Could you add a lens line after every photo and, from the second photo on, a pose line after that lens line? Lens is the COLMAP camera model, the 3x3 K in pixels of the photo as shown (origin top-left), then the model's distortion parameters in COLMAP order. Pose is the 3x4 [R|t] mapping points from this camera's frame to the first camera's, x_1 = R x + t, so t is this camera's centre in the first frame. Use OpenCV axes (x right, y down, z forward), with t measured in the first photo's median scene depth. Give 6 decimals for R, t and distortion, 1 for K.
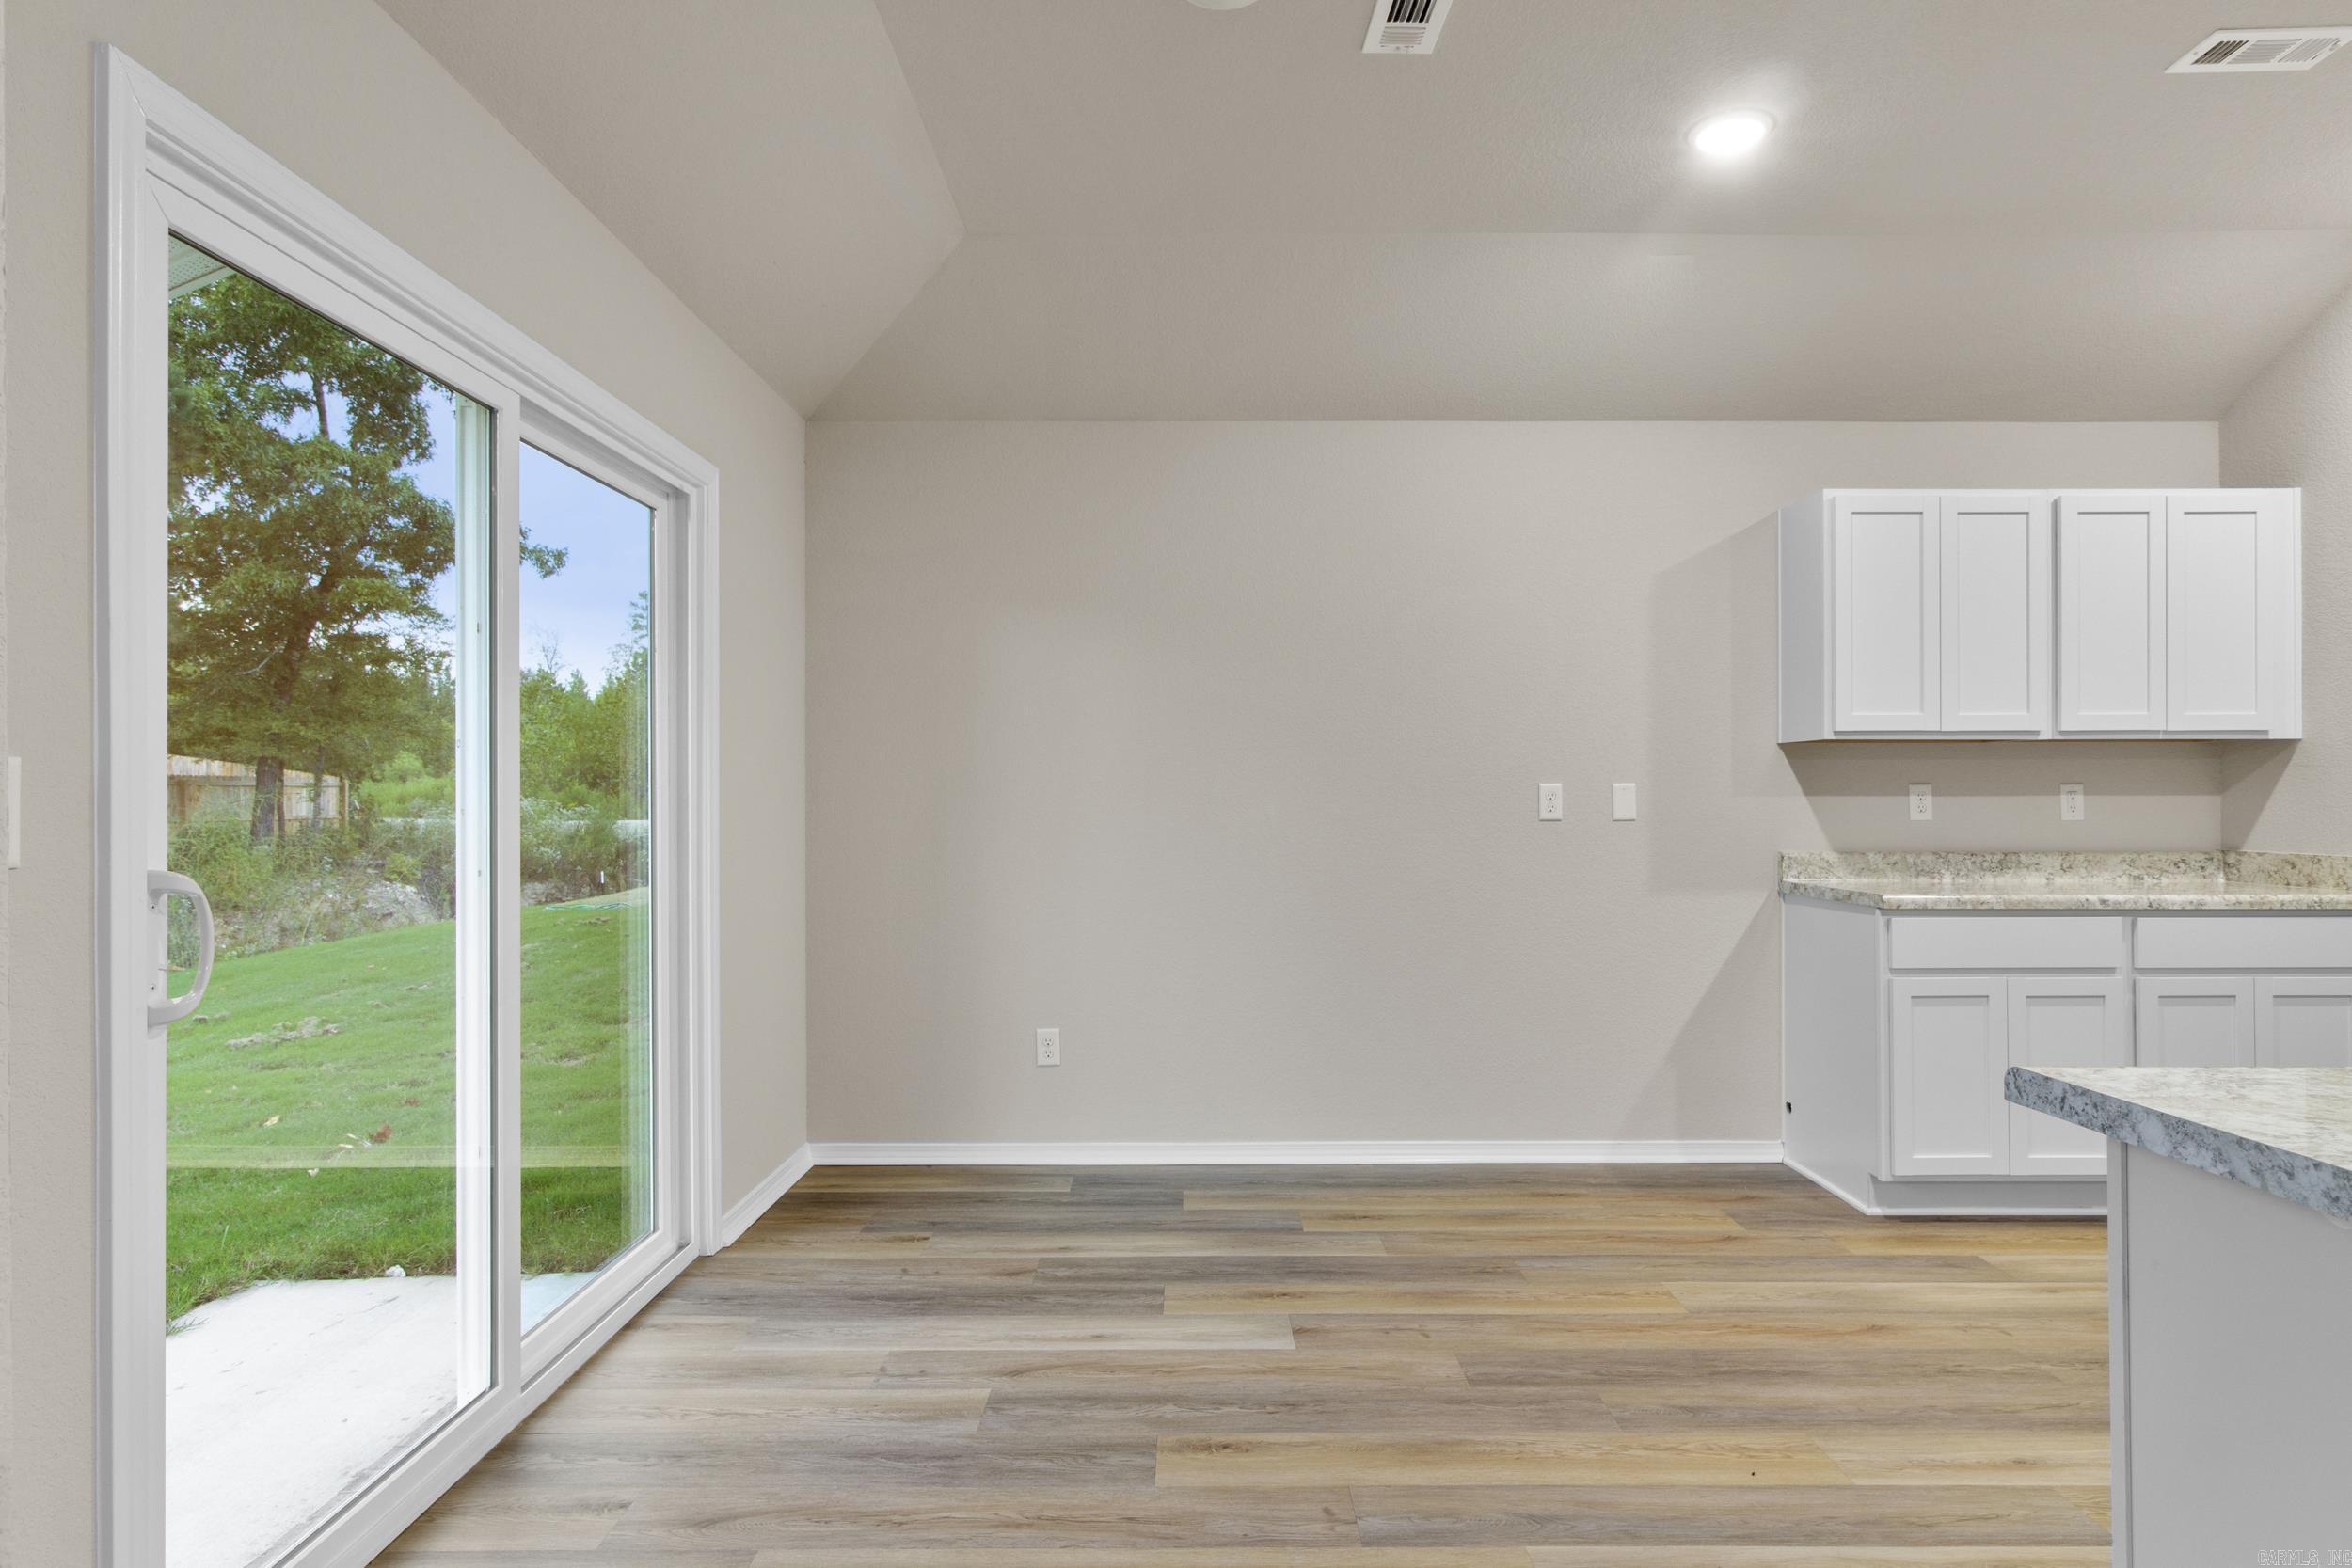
lens RADIAL K [[1279.5, 0, 1197.1], [0, 1279.5, 788.3], [0, 0, 1]] dist [0.002258, 0.001040]
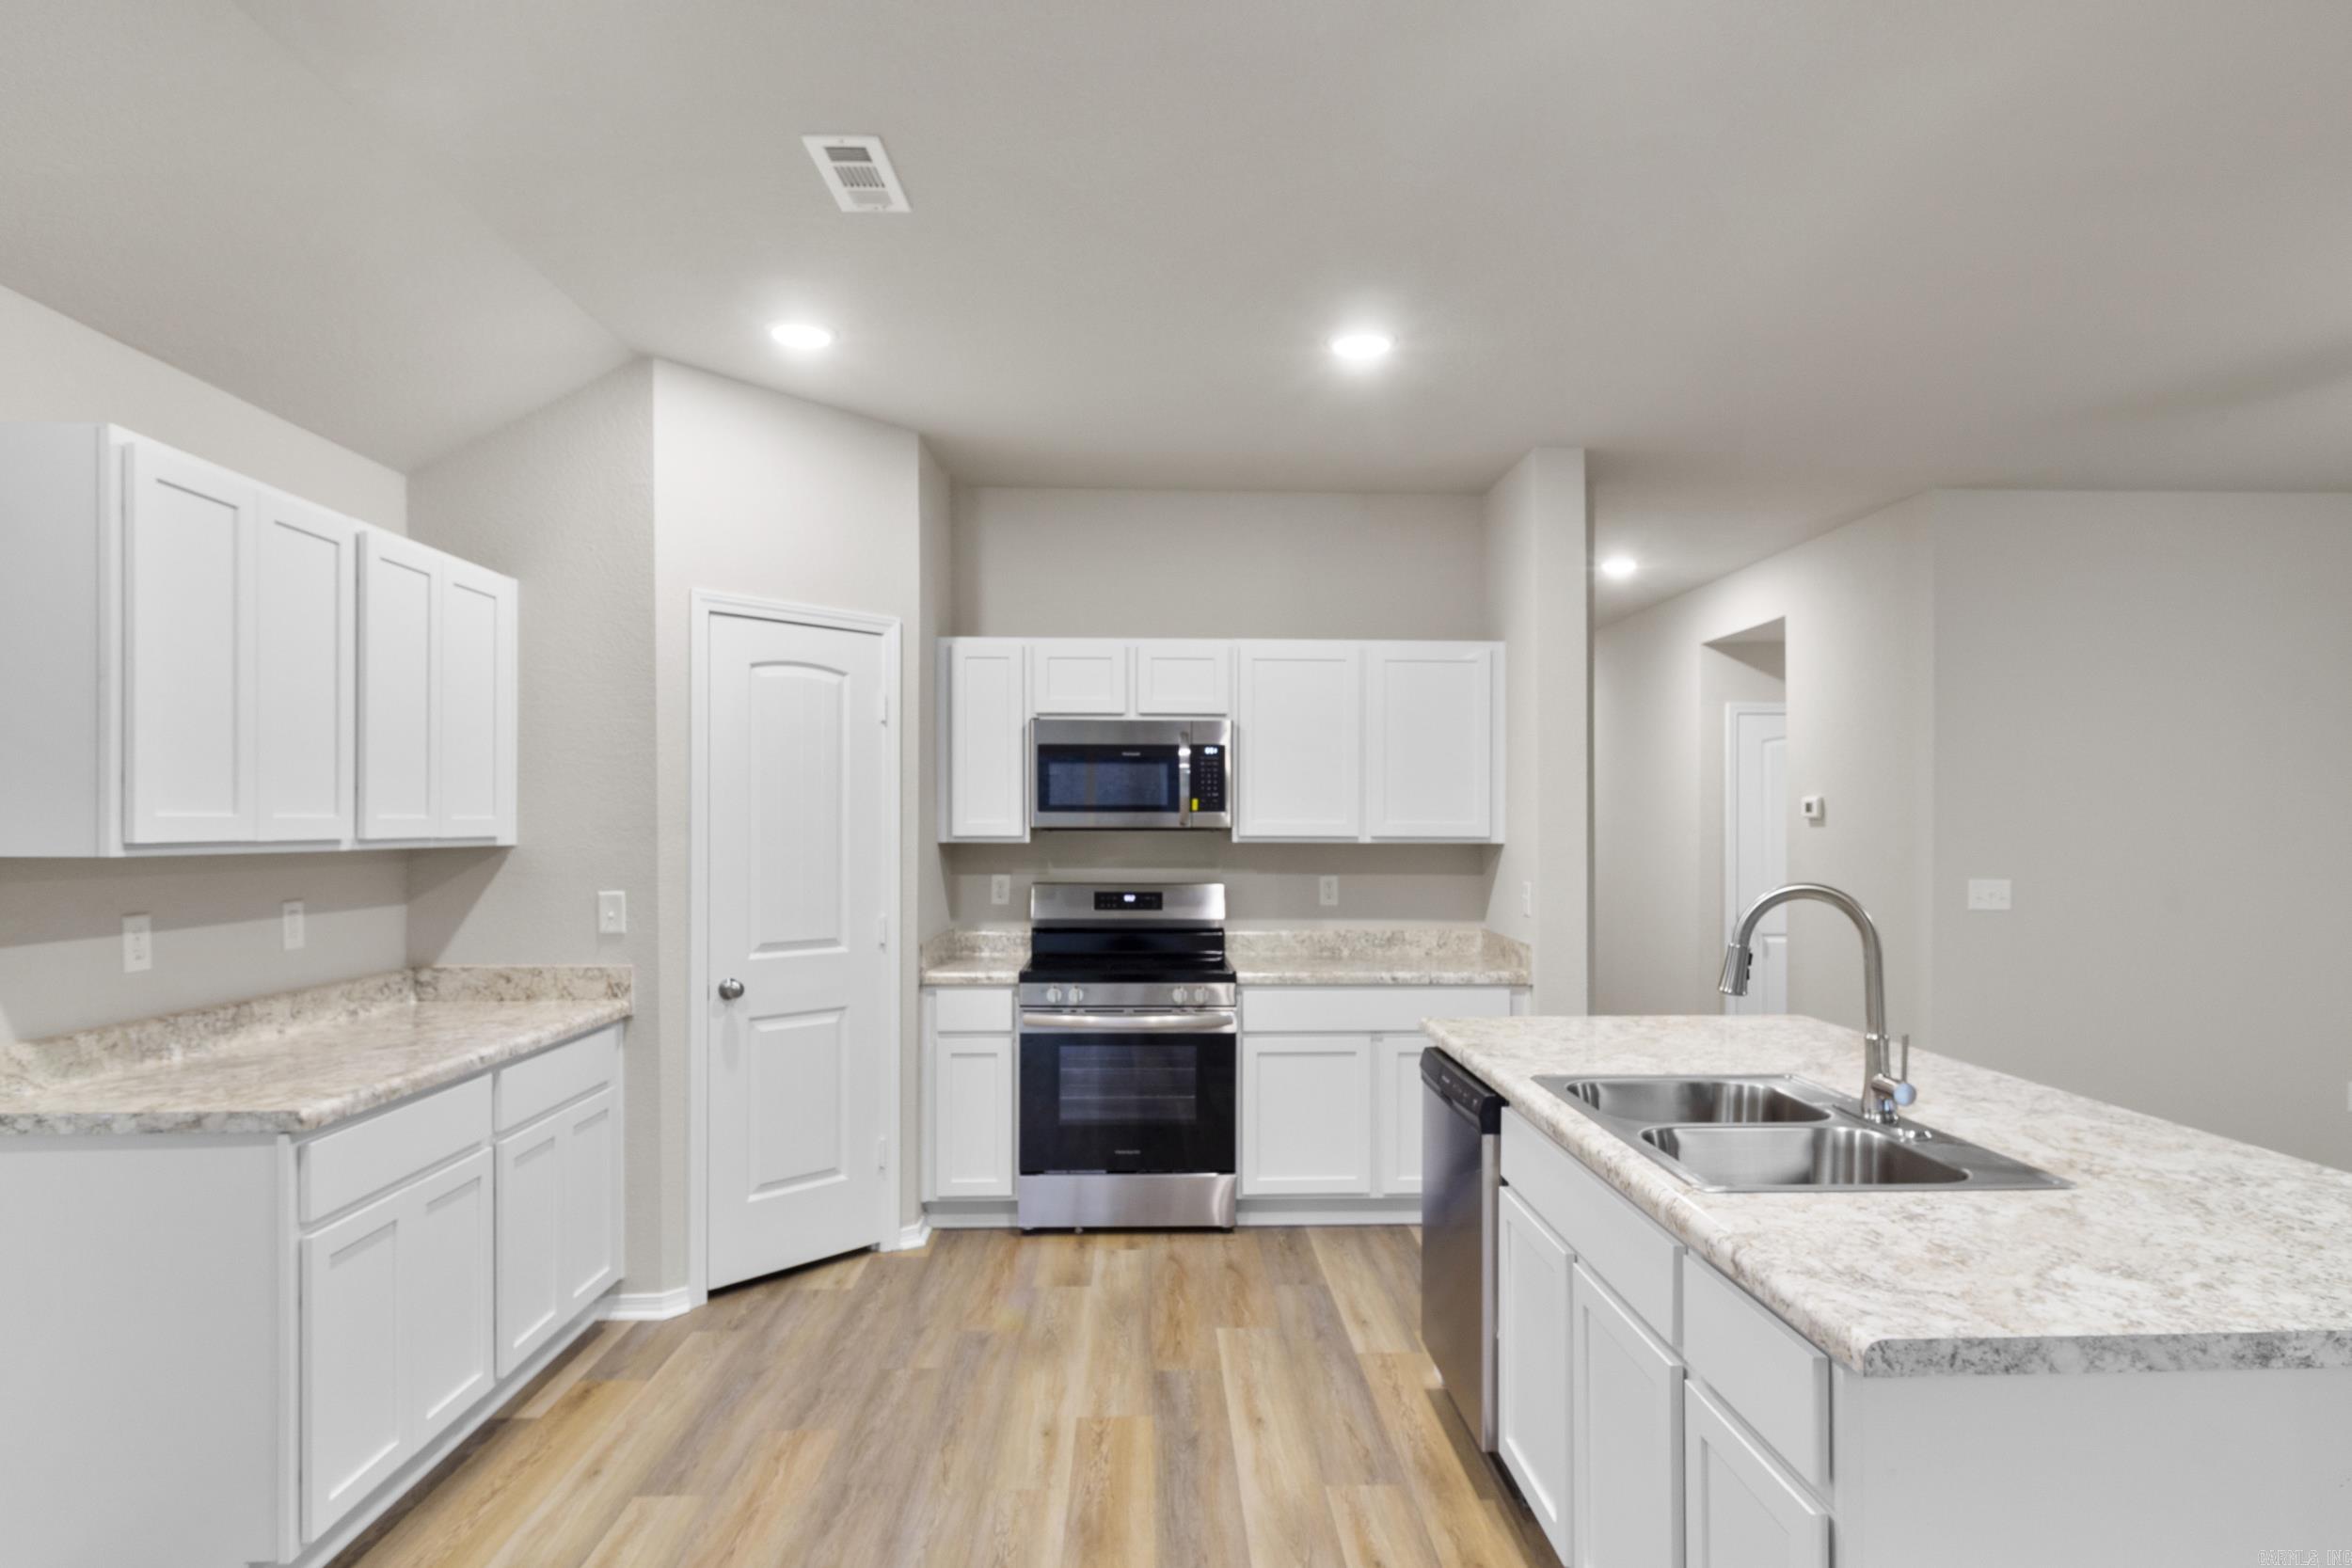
lens RADIAL K [[1289.2, 0, 1192.2], [0, 1289.2, 822.7], [0, 0, 1]] dist [0.004157, 0.000573]
pose [[-0.031387, 0.003556, 0.999501, -0.111215], [-0.009024, 0.999952, -0.003841, -0.057194], [-0.999467, -0.009140, -0.031353, 0.542807]]
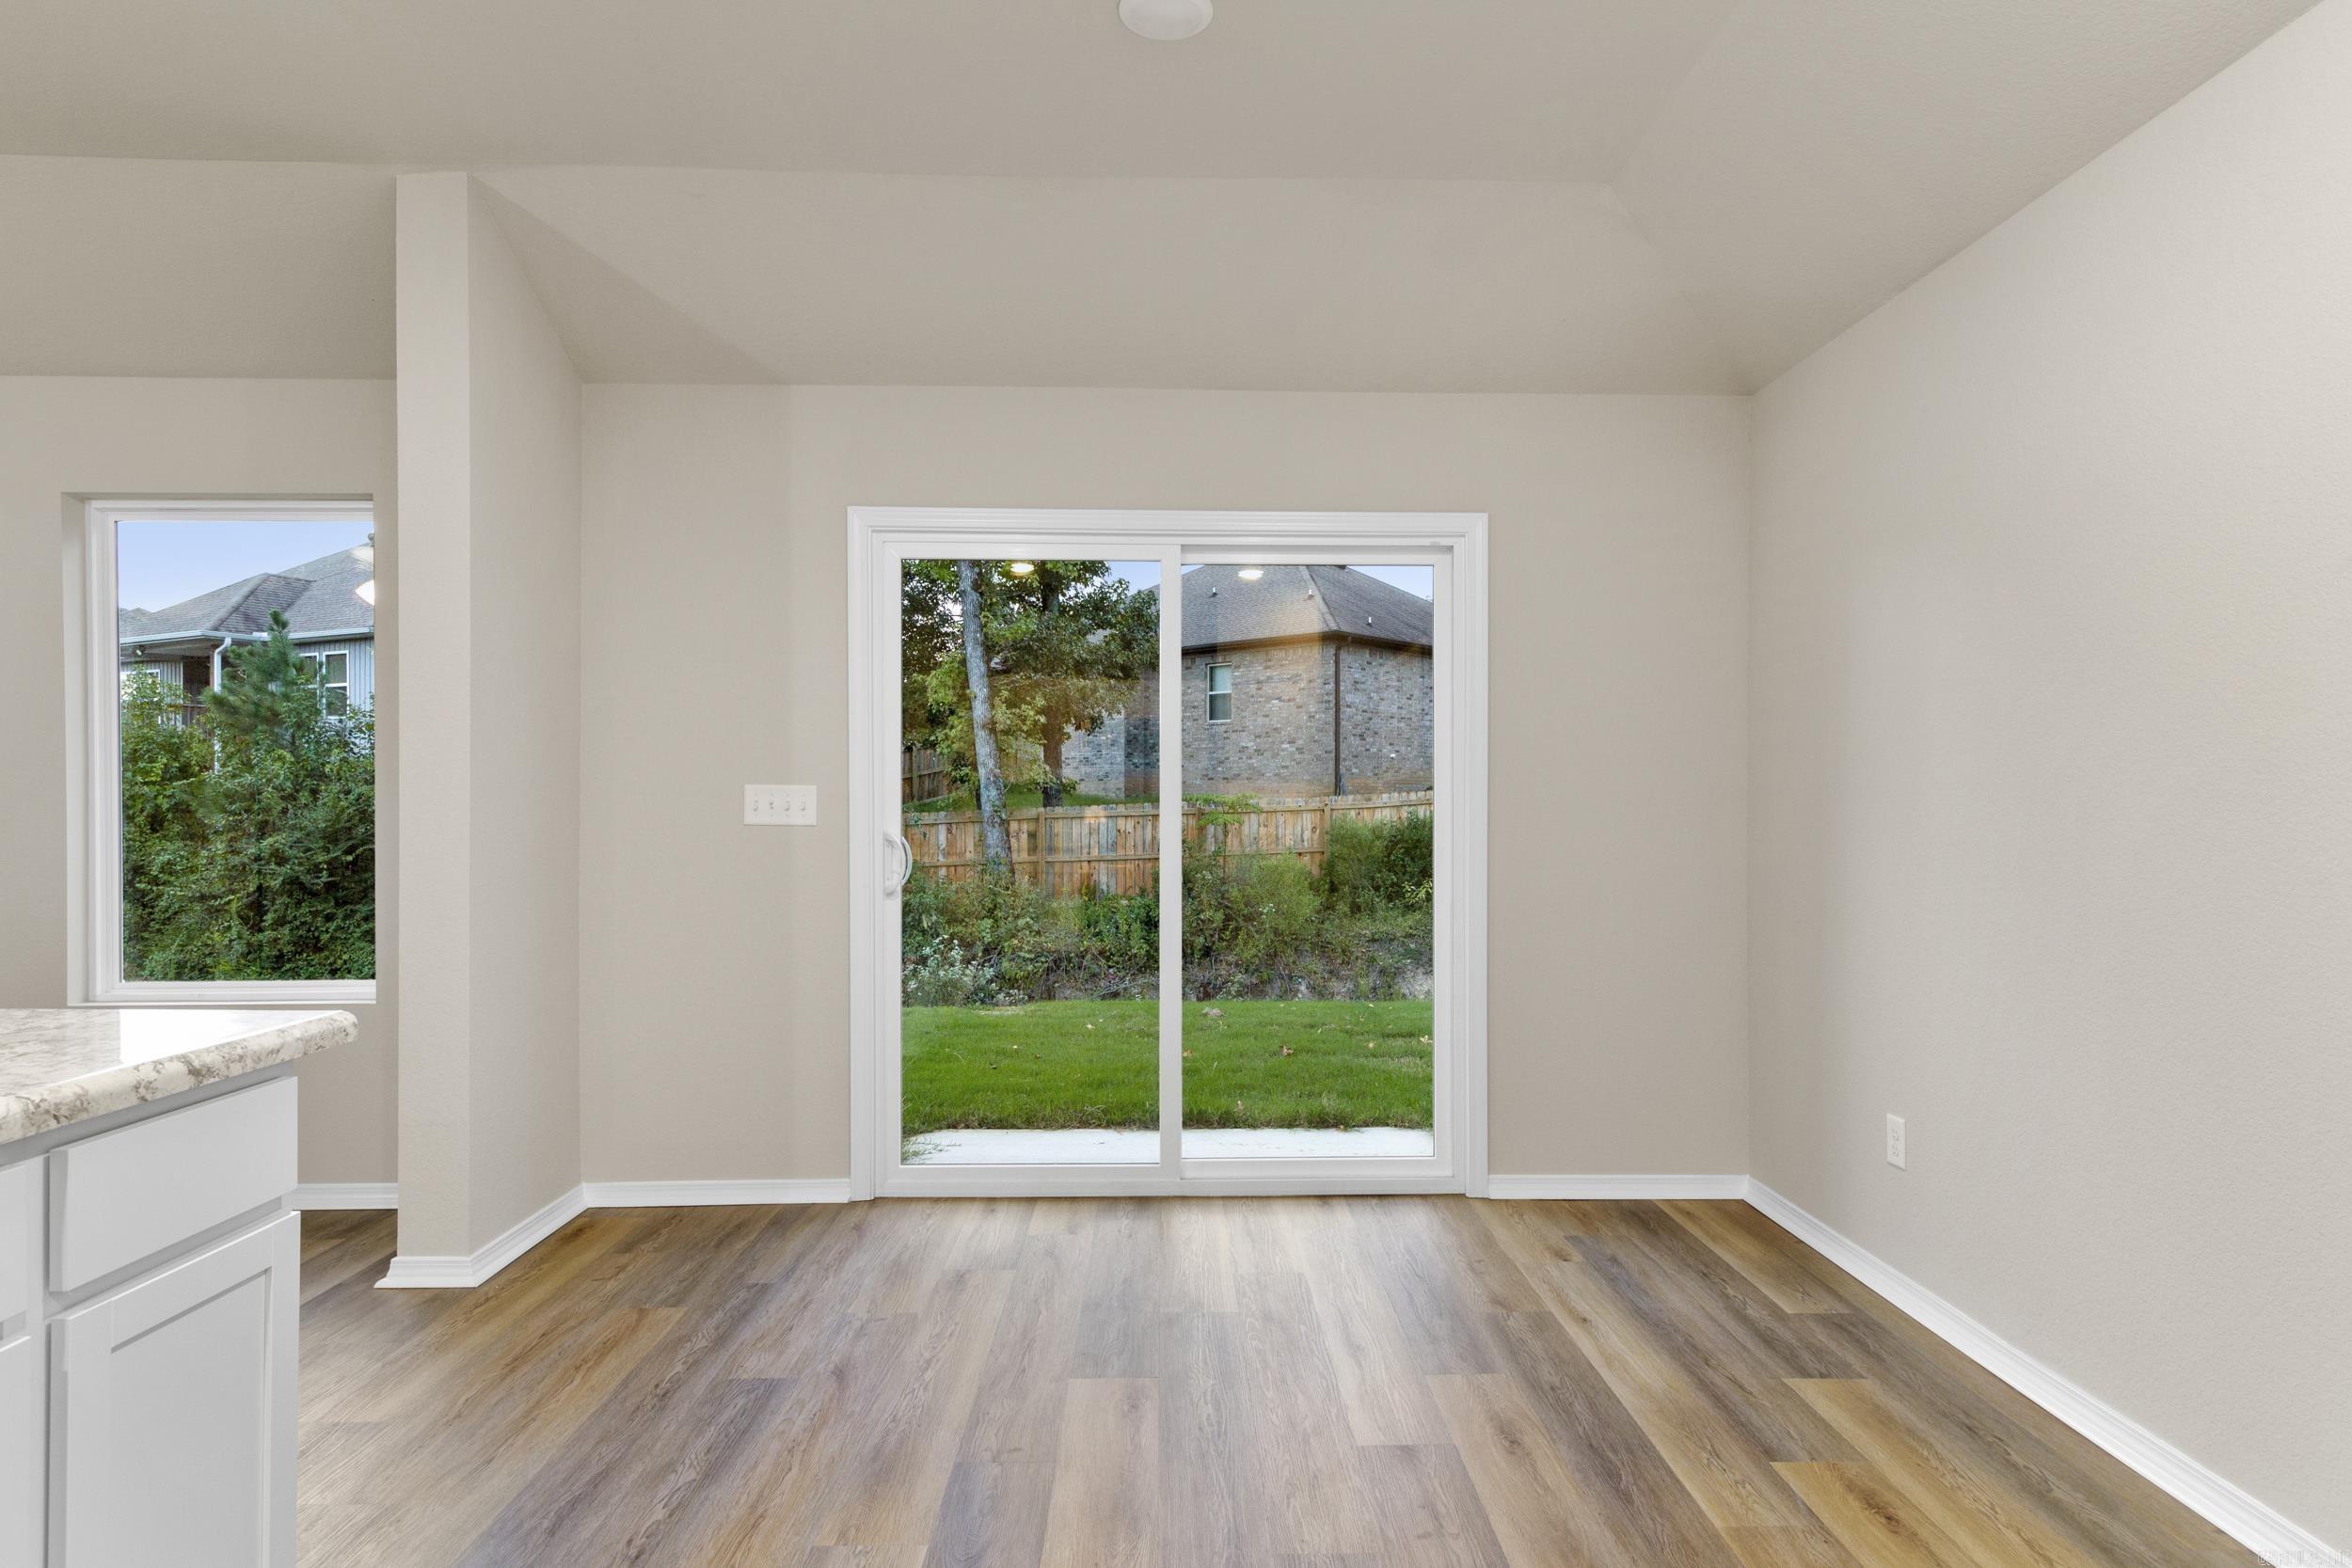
lens RADIAL K [[1289.2, 0, 1192.2], [0, 1289.2, 822.7], [0, 0, 1]] dist [0.004157, 0.000573]
pose [[0.019351, 0.018396, -0.999643, 0.678837], [0.004275, 0.999820, 0.018482, 0.002899], [0.999804, -0.004631, 0.019269, 0.637653]]
